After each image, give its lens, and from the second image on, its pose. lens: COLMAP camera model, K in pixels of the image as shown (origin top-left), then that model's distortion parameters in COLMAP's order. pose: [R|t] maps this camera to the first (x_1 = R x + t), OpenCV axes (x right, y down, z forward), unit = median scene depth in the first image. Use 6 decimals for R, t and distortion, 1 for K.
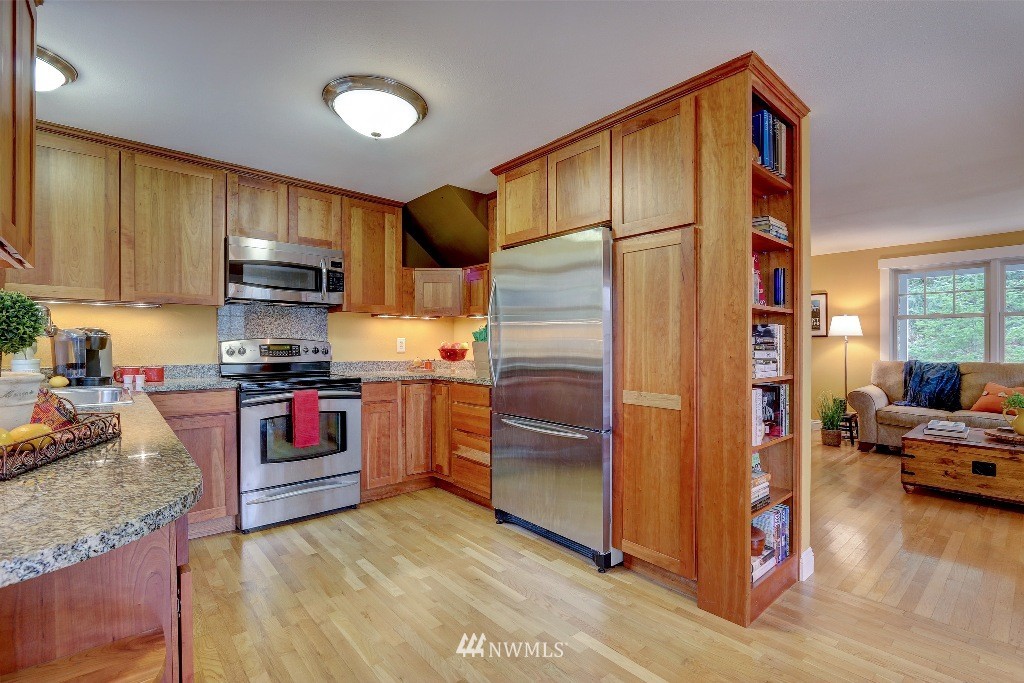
lens RADIAL K [[467.4, 0, 512.0], [0, 467.4, 341.5], [0, 0, 1]] dist [-0.011643, 0.000109]
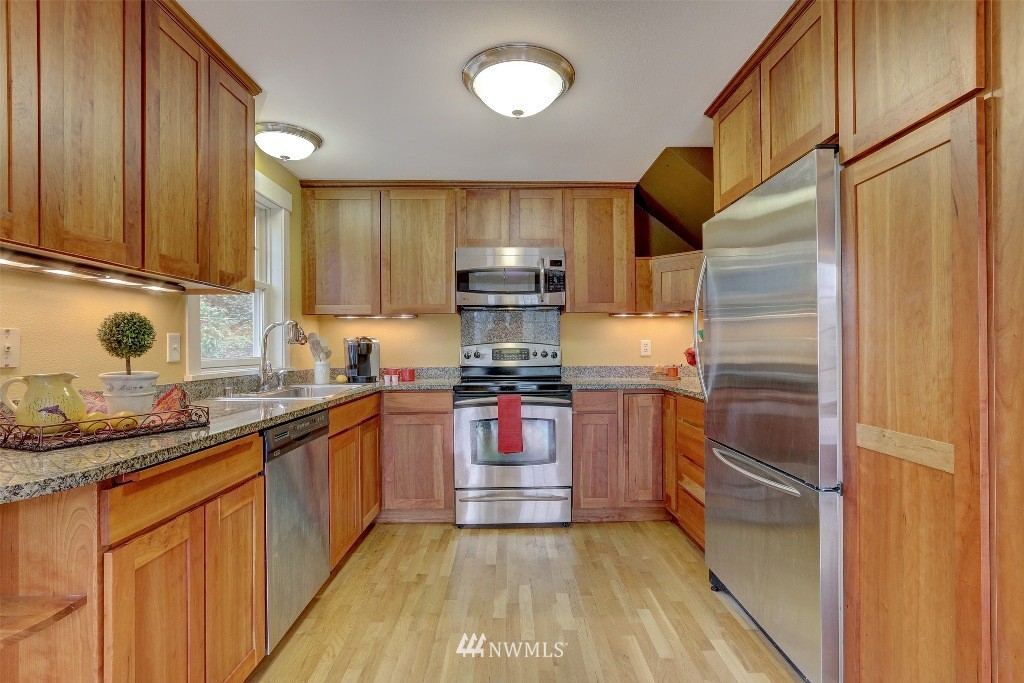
lens RADIAL K [[497.3, 0, 512.0], [0, 497.3, 341.5], [0, 0, 1]] dist [-0.003598, 0.000326]
pose [[0.767897, -0.017314, -0.640340, 0.238075], [0.014049, 0.999849, -0.010188, 0.003305], [0.640420, -0.001173, 0.768024, 0.203589]]
